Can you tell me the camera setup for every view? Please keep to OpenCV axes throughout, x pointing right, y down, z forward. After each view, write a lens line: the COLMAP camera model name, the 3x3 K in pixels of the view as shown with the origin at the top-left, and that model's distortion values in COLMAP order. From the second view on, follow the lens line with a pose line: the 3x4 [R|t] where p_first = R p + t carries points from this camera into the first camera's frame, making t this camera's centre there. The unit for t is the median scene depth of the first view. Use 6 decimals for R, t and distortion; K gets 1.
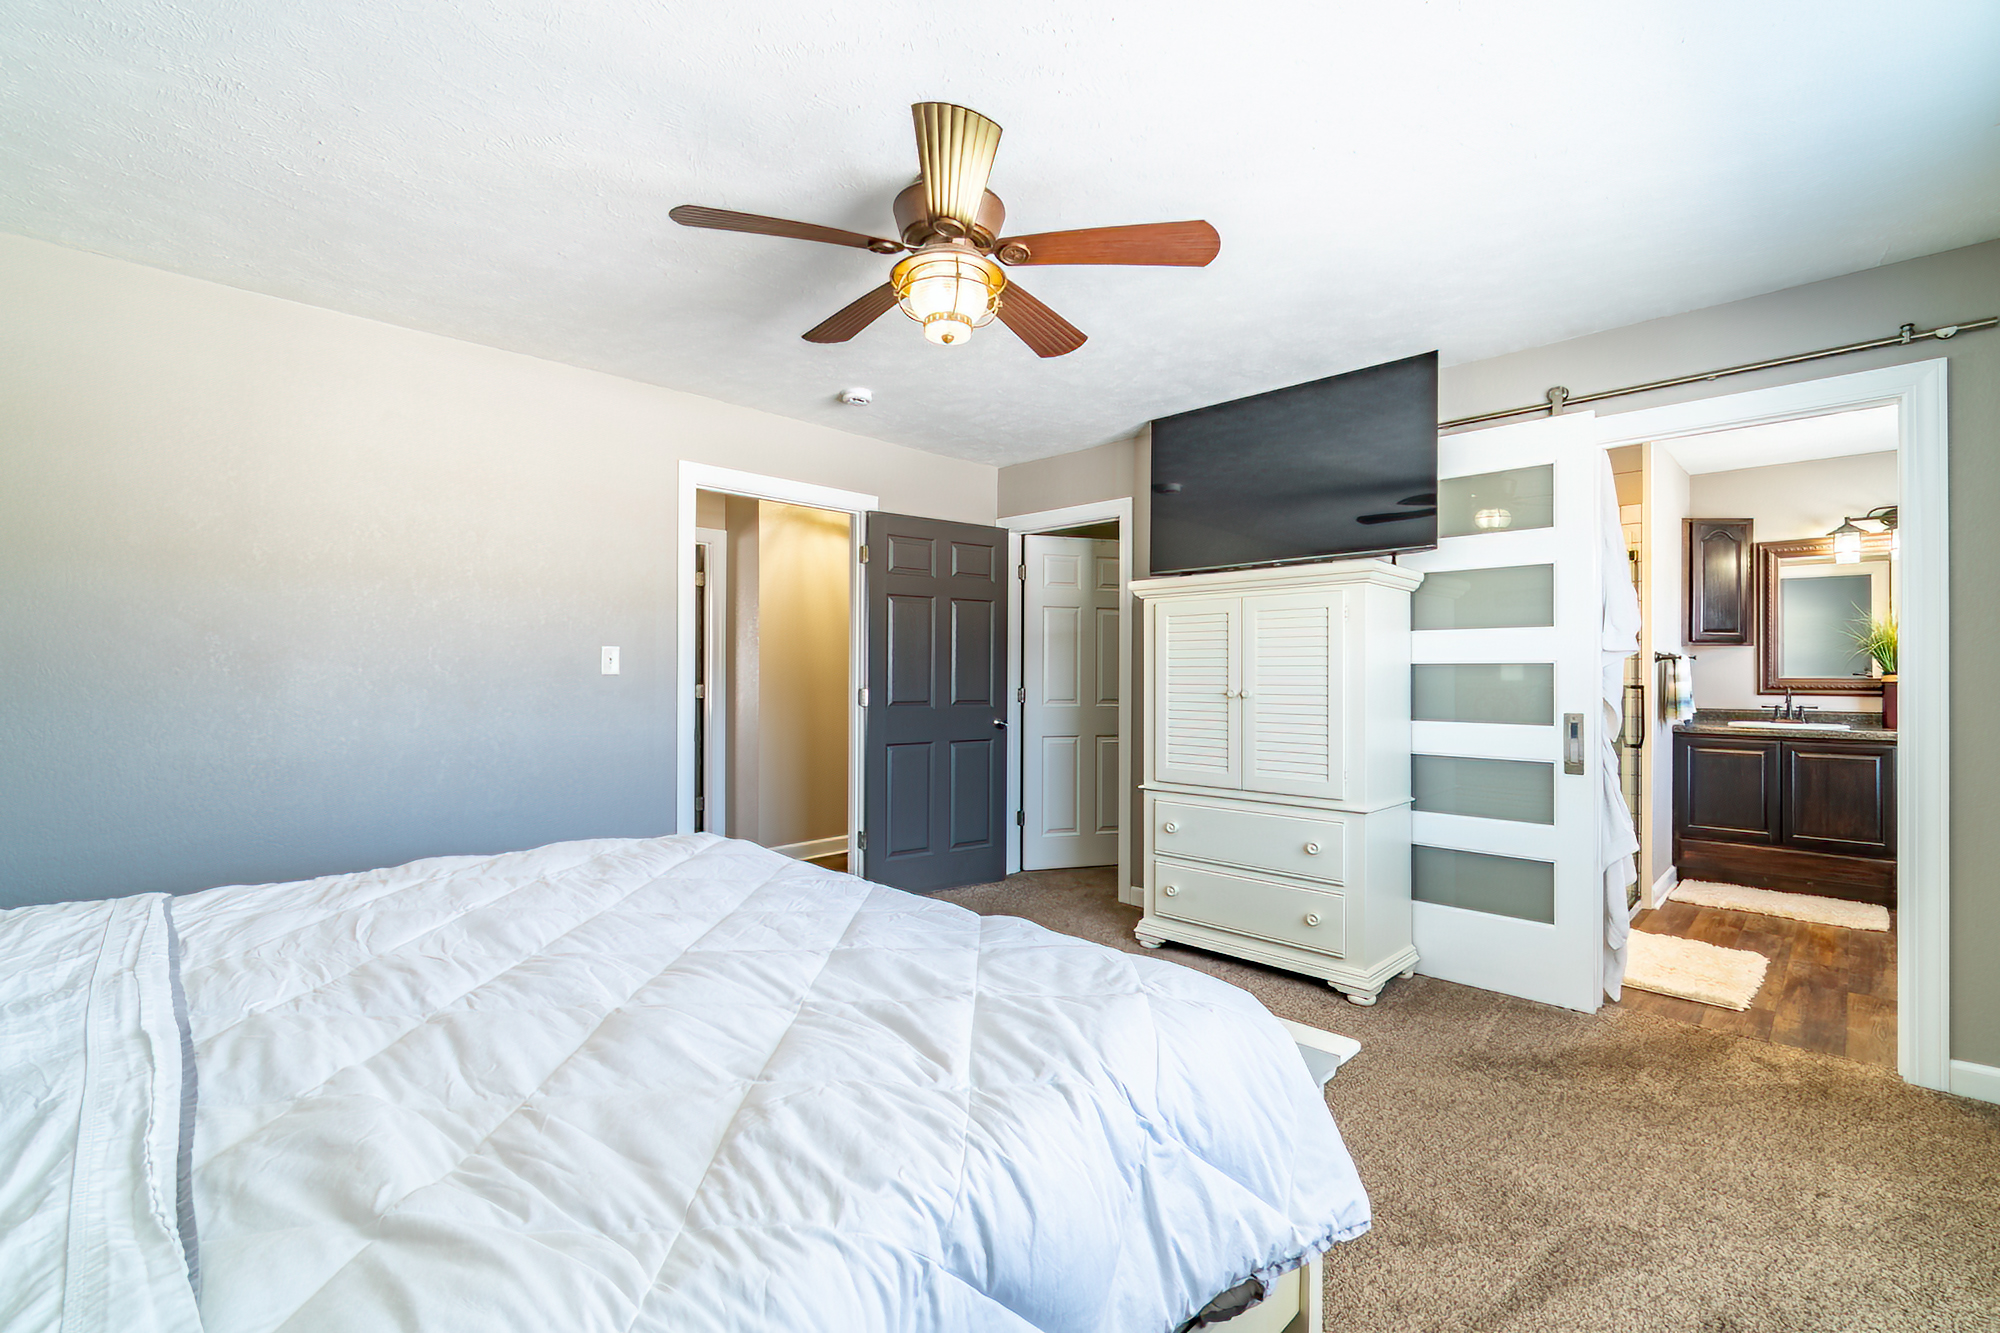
lens RADIAL K [[869.4, 0, 984.4], [0, 869.4, 673.5], [0, 0, 1]] dist [-0.005299, 0.001501]
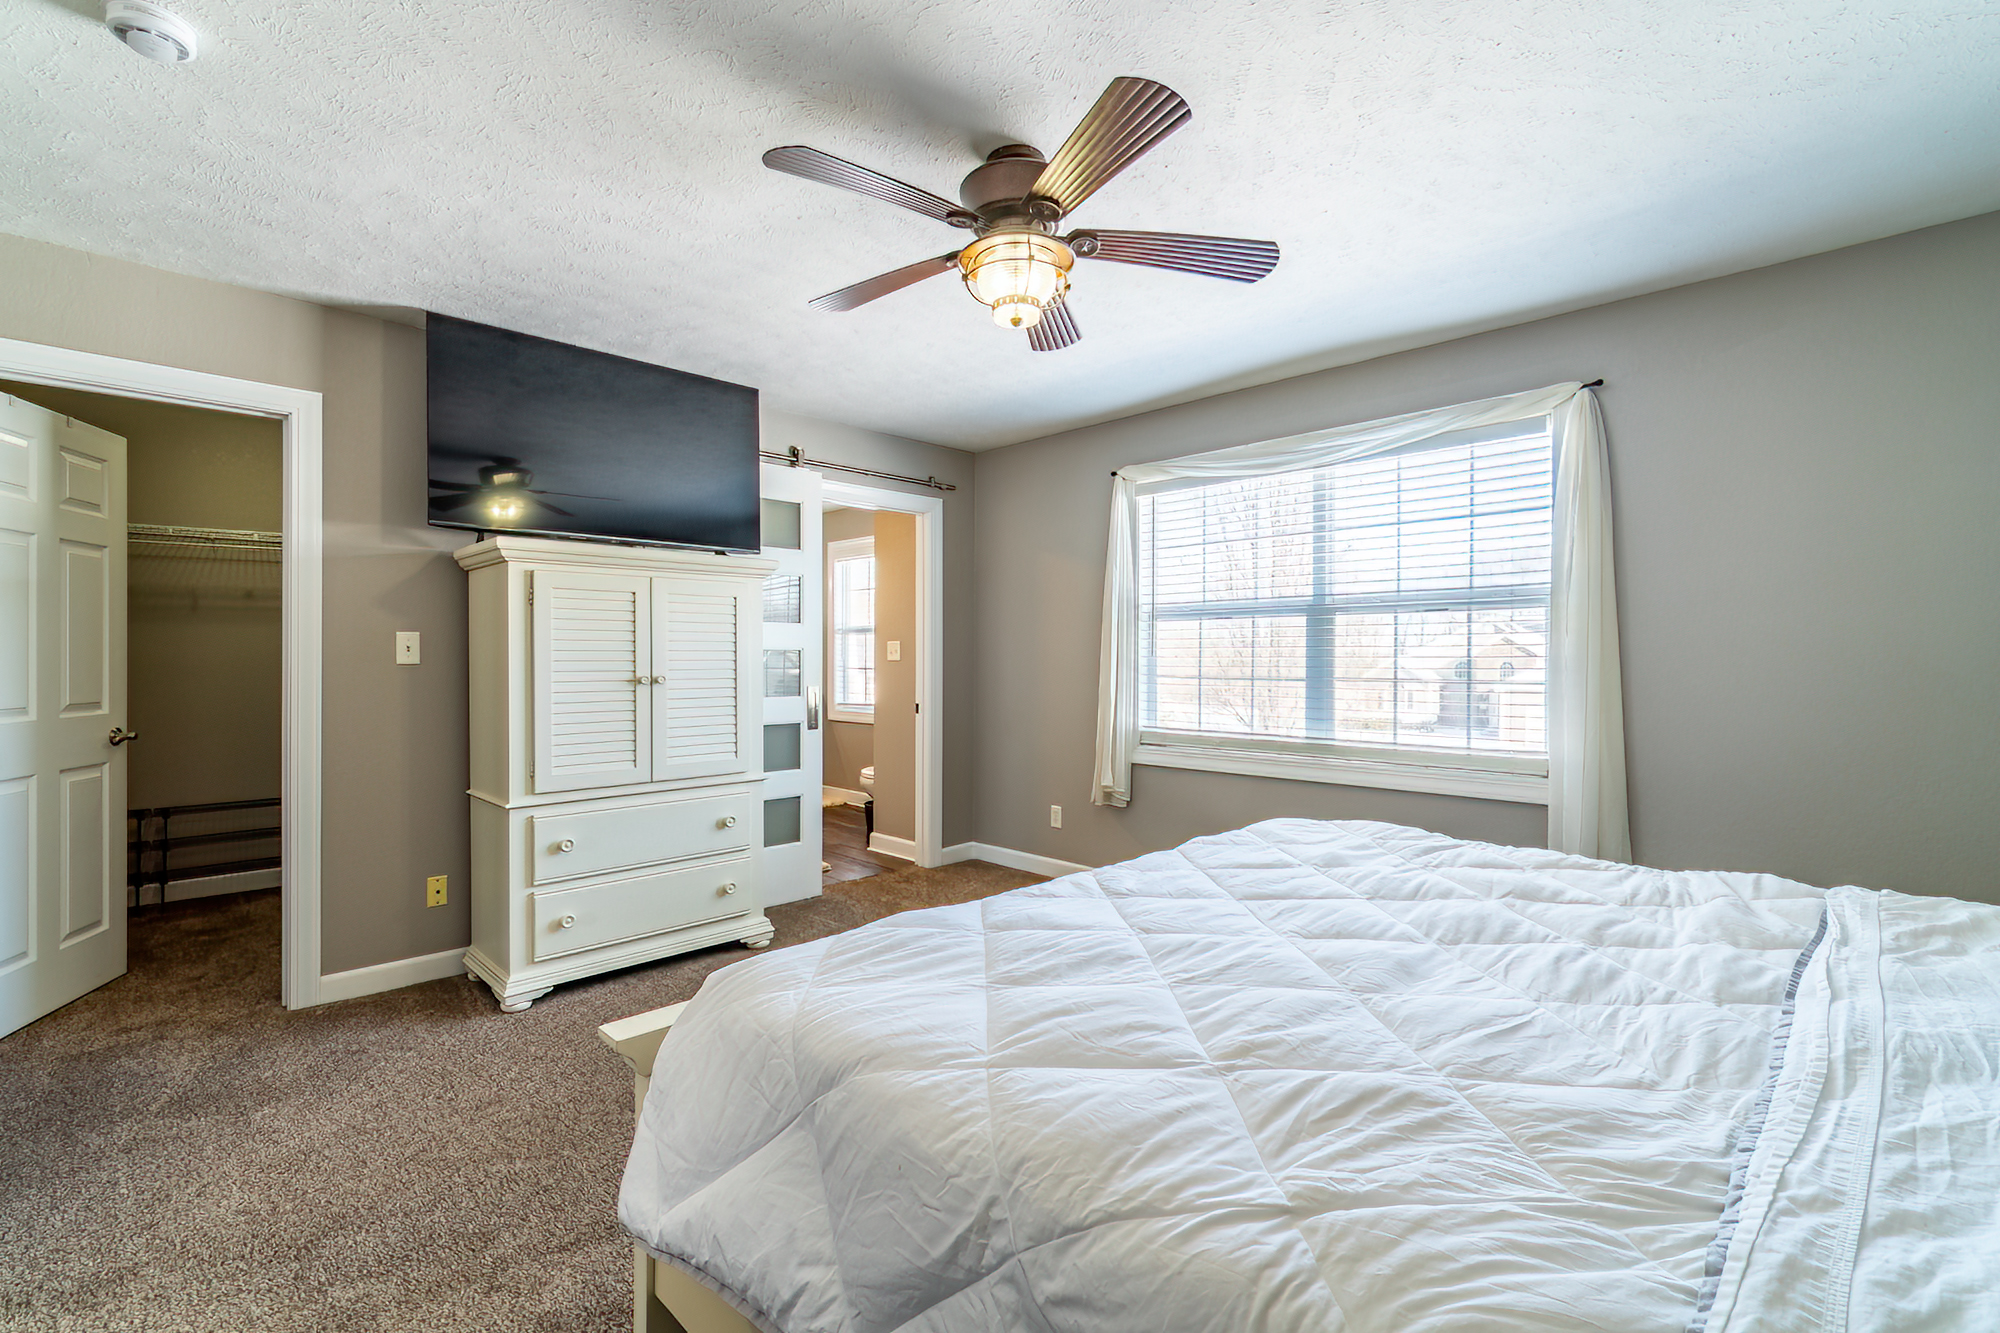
lens RADIAL K [[869.4, 0, 979.0], [0, 869.4, 659.7], [0, 0, 1]] dist [-0.005299, 0.001501]
pose [[0.014306, -0.005388, 0.999883, -0.638424], [0.000172, 0.999985, 0.005387, -0.003192], [-0.999898, 0.000095, 0.014307, 0.632566]]
